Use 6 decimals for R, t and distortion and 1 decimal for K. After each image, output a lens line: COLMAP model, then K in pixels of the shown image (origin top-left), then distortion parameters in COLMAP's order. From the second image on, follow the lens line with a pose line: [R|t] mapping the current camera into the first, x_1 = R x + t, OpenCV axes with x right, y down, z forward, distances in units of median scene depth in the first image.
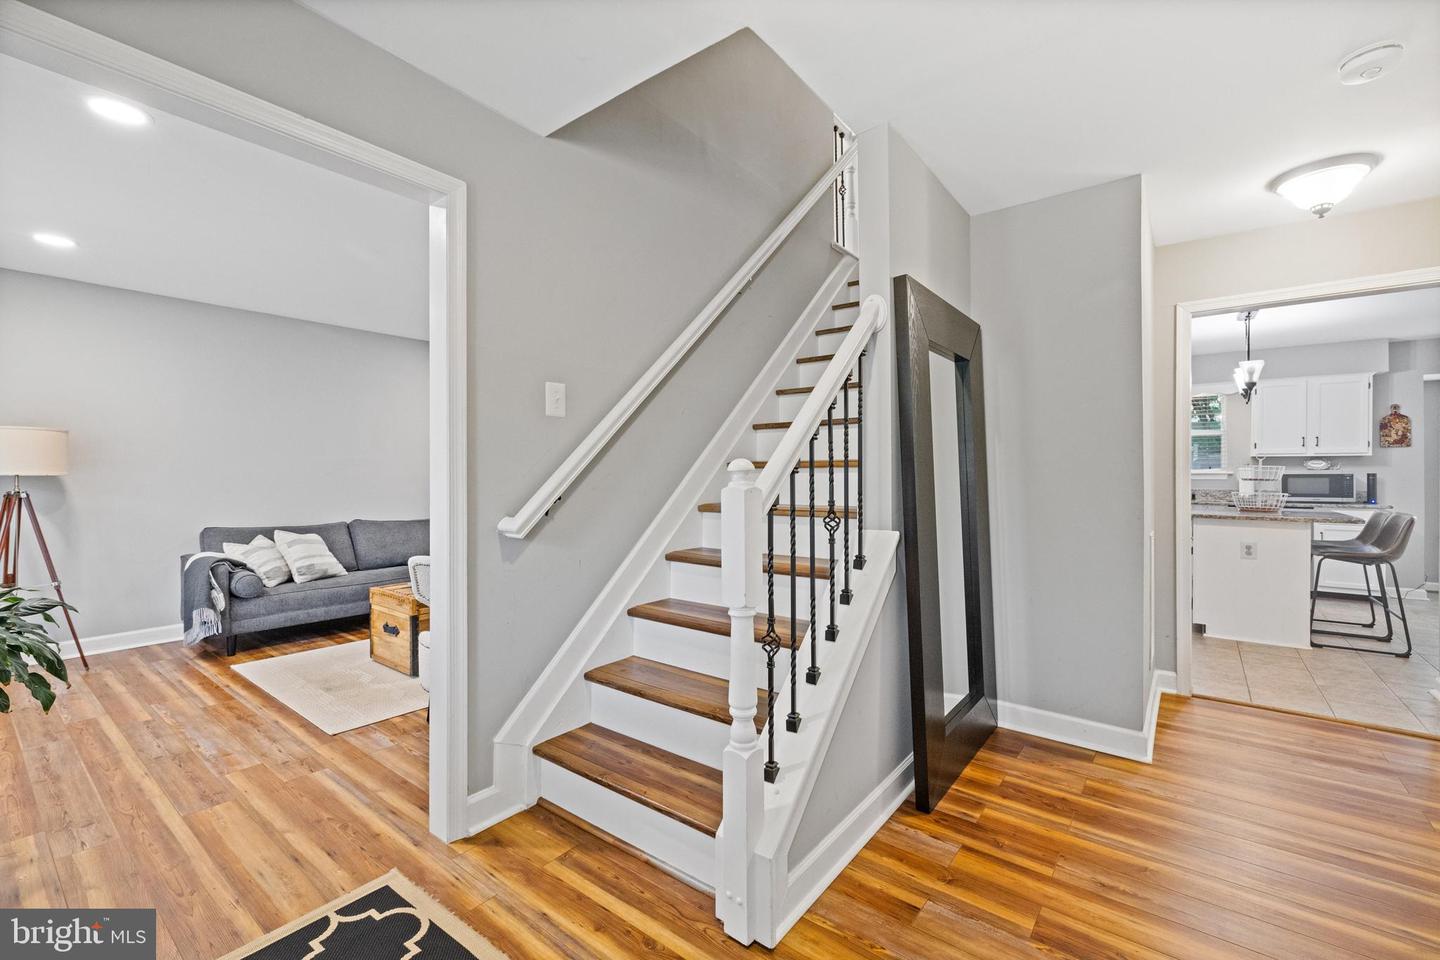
lens RADIAL K [[607.7, 0, 721.4], [0, 607.7, 476.1], [0, 0, 1]] dist [-0.000756, -0.000098]
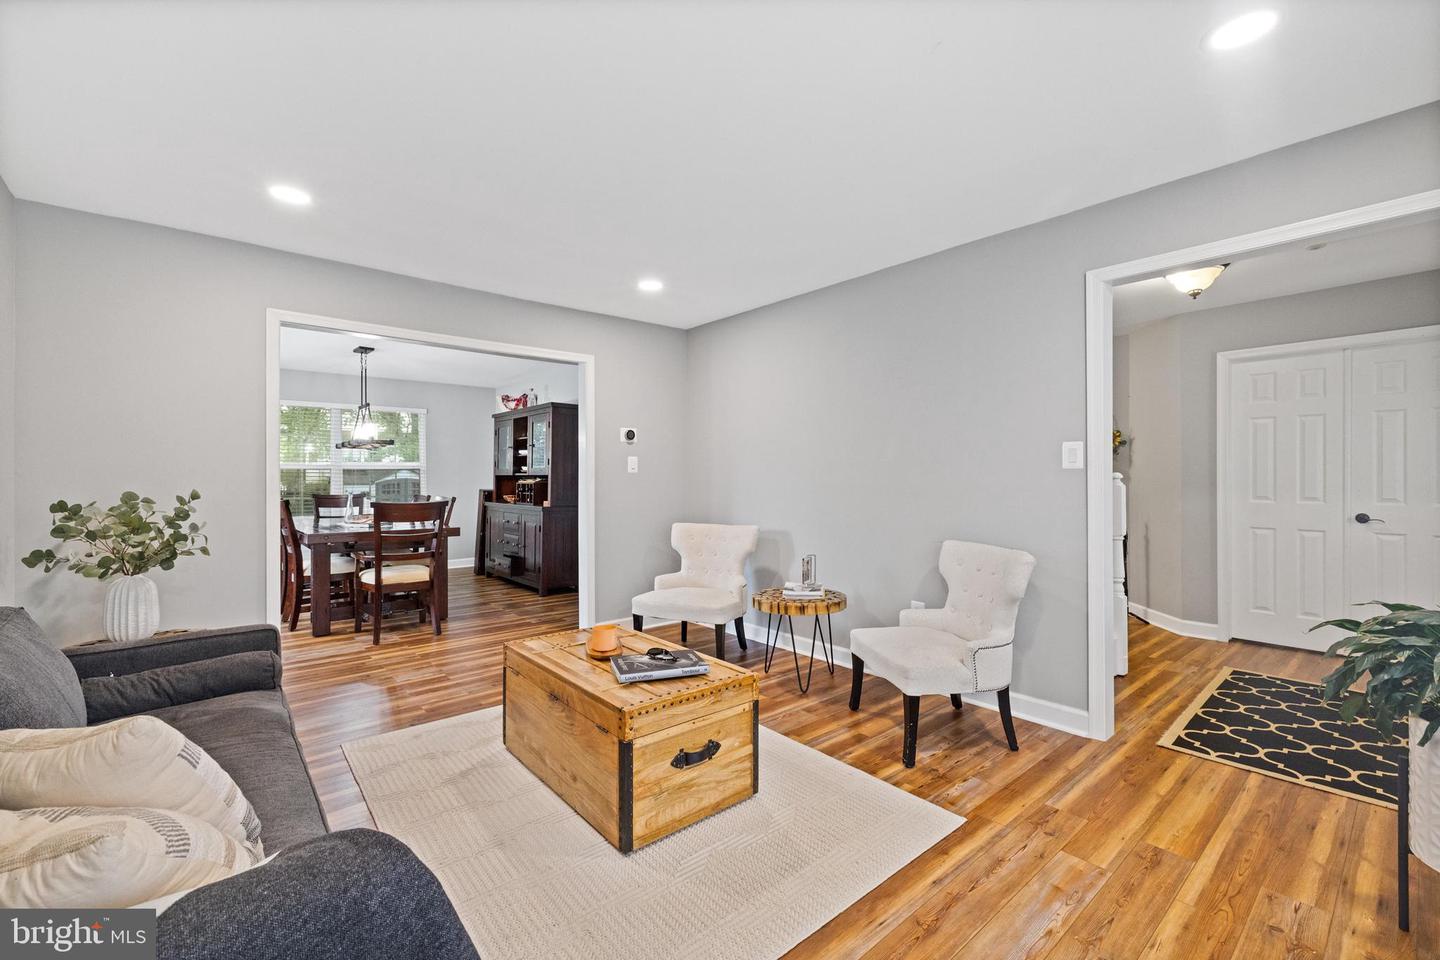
lens RADIAL K [[607.7, 0, 721.4], [0, 607.7, 476.1], [0, 0, 1]] dist [-0.000756, -0.000098]
pose [[0.202638, 0.002455, 0.979251, -1.054104], [0.005365, 0.999979, -0.003617, -0.004974], [-0.979239, 0.005987, 0.202621, 0.828734]]
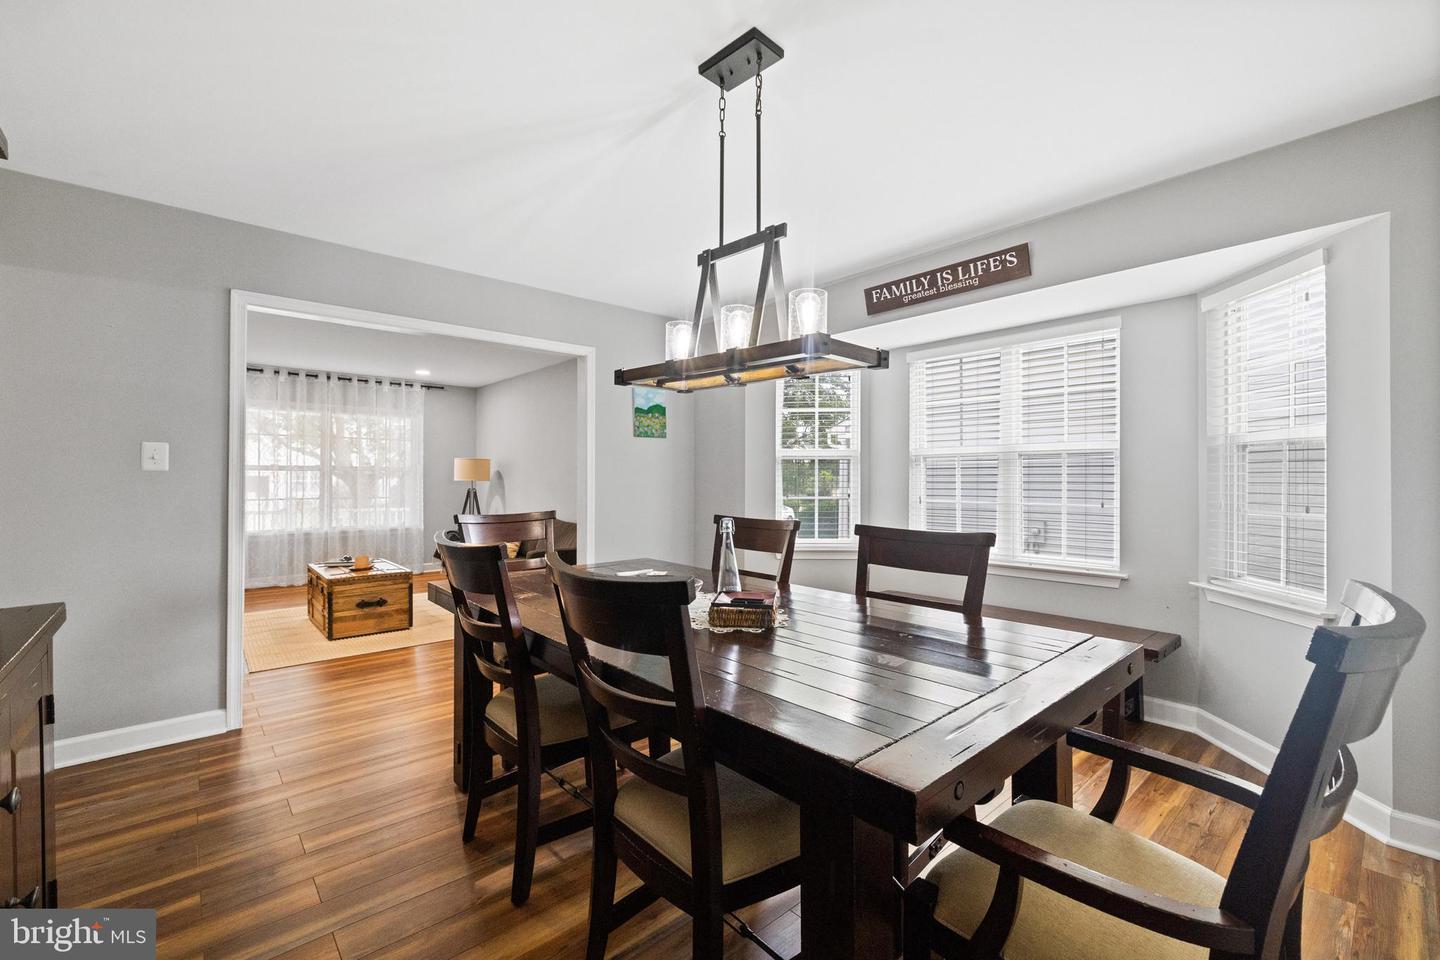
lens RADIAL K [[607.7, 0, 721.4], [0, 607.7, 476.1], [0, 0, 1]] dist [-0.000756, -0.000098]
pose [[-0.181241, -0.009955, -0.983388, 0.716030], [-0.004558, 0.999947, -0.009283, -0.005923], [0.983428, 0.002799, -0.181277, 2.081906]]
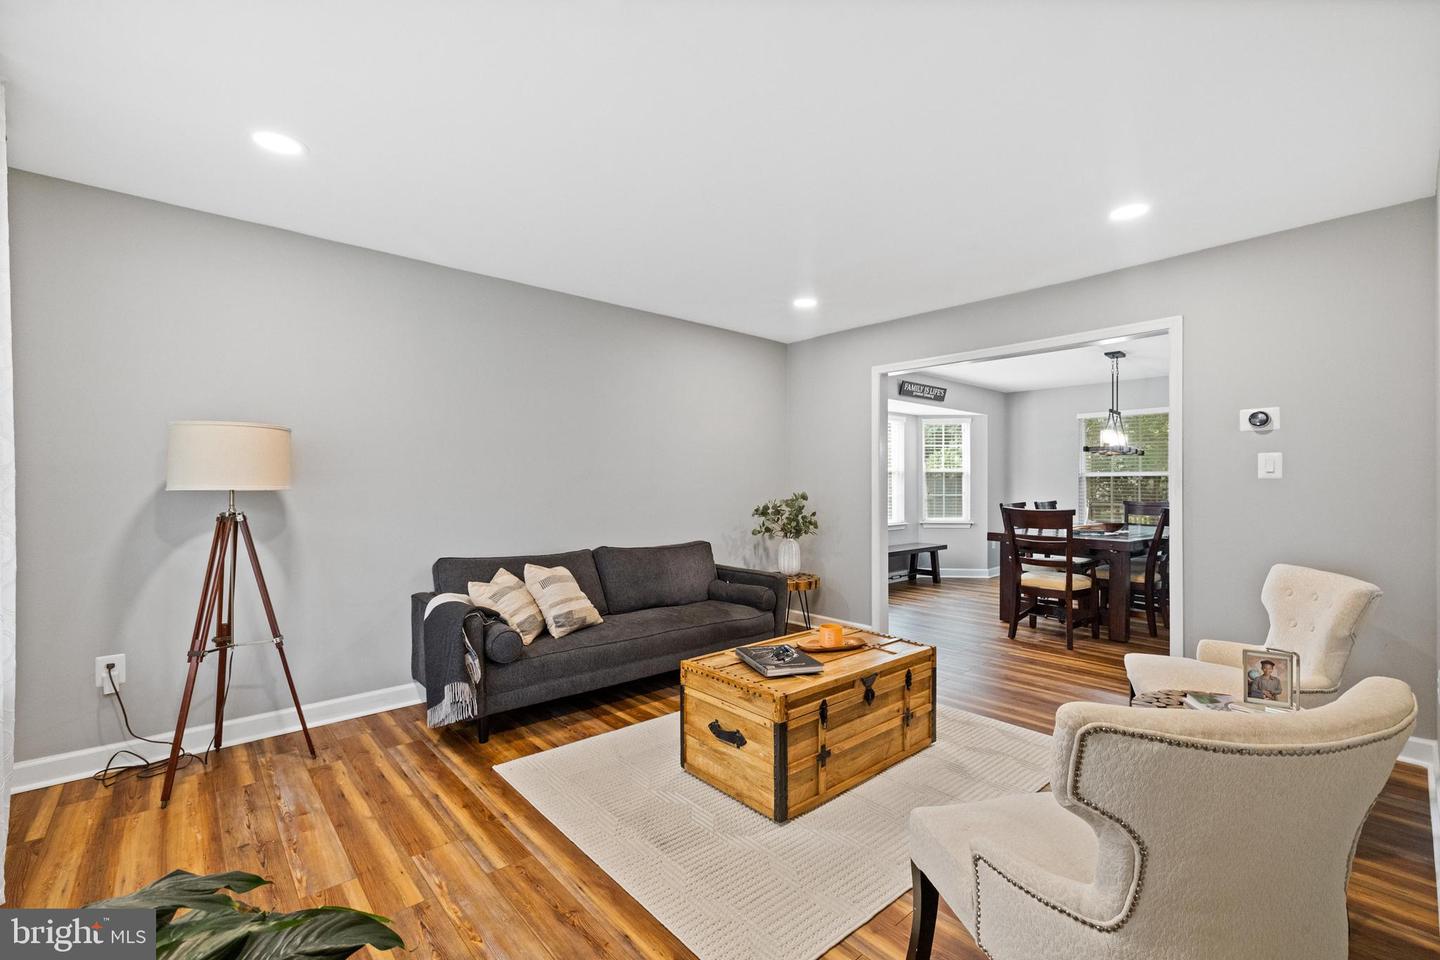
lens RADIAL K [[614.6, 0, 726.8], [0, 614.6, 488.3], [0, 0, 1]] dist [-0.000622, -0.000110]
pose [[0.983821, 0.001190, -0.179150, -0.413820], [-0.000640, 0.999995, 0.003128, -0.006585], [0.179153, -0.002963, 0.983817, 0.354550]]
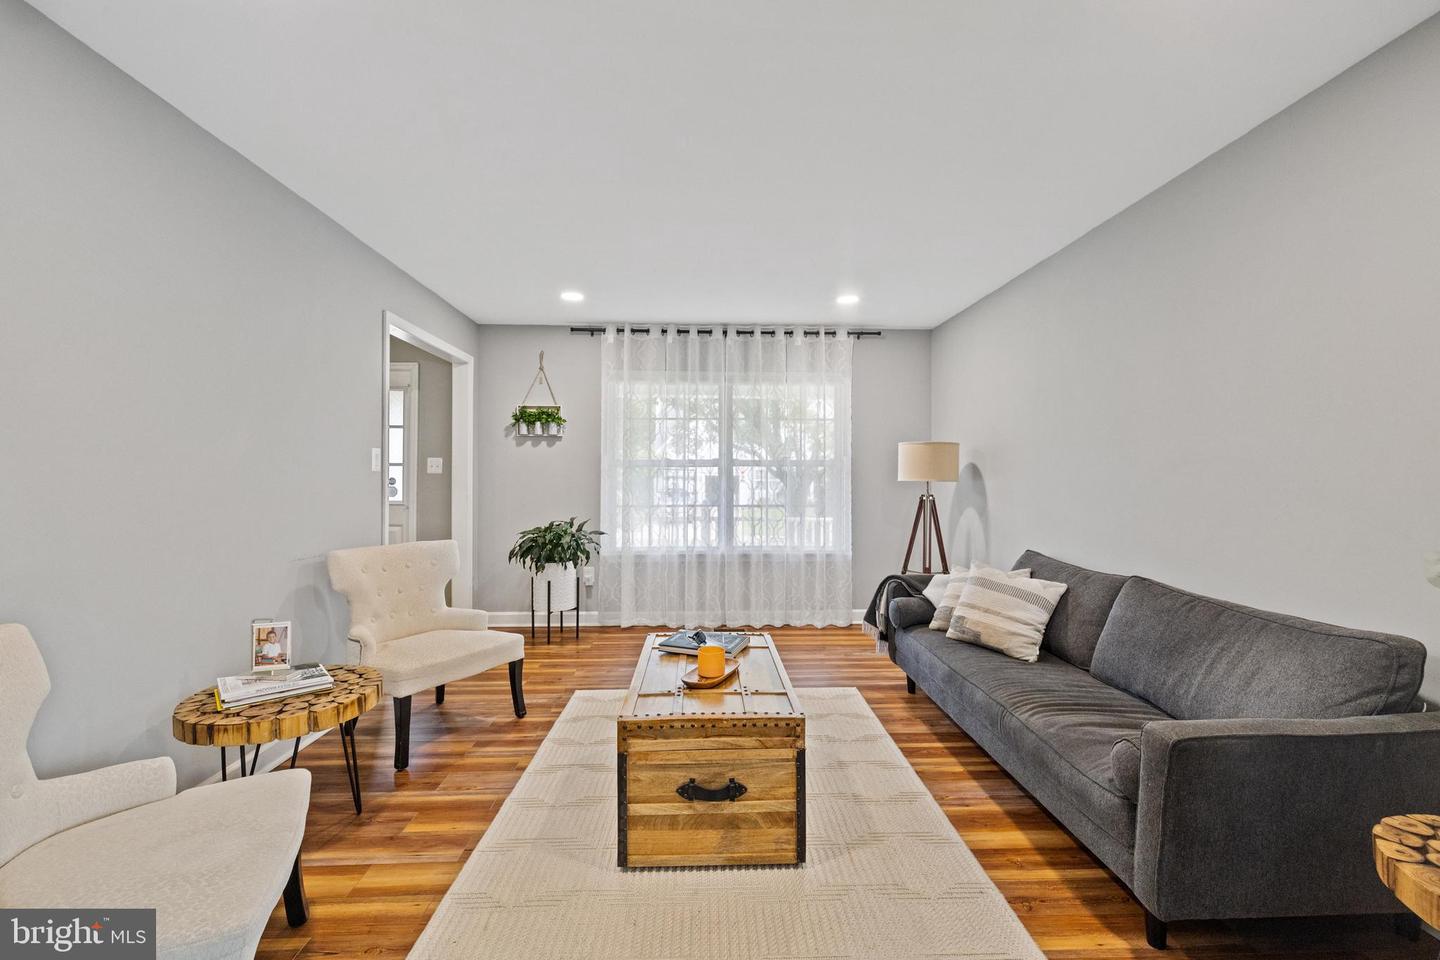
lens RADIAL K [[603.8, 0, 721.5], [0, 603.8, 476.0], [0, 0, 1]] dist [0.001727, -0.000489]
pose [[-0.764953, -0.006947, -0.644048, -0.050294], [-0.005296, 0.999976, -0.004495, -0.007910], [0.644064, -0.000028, -0.764971, 1.547428]]
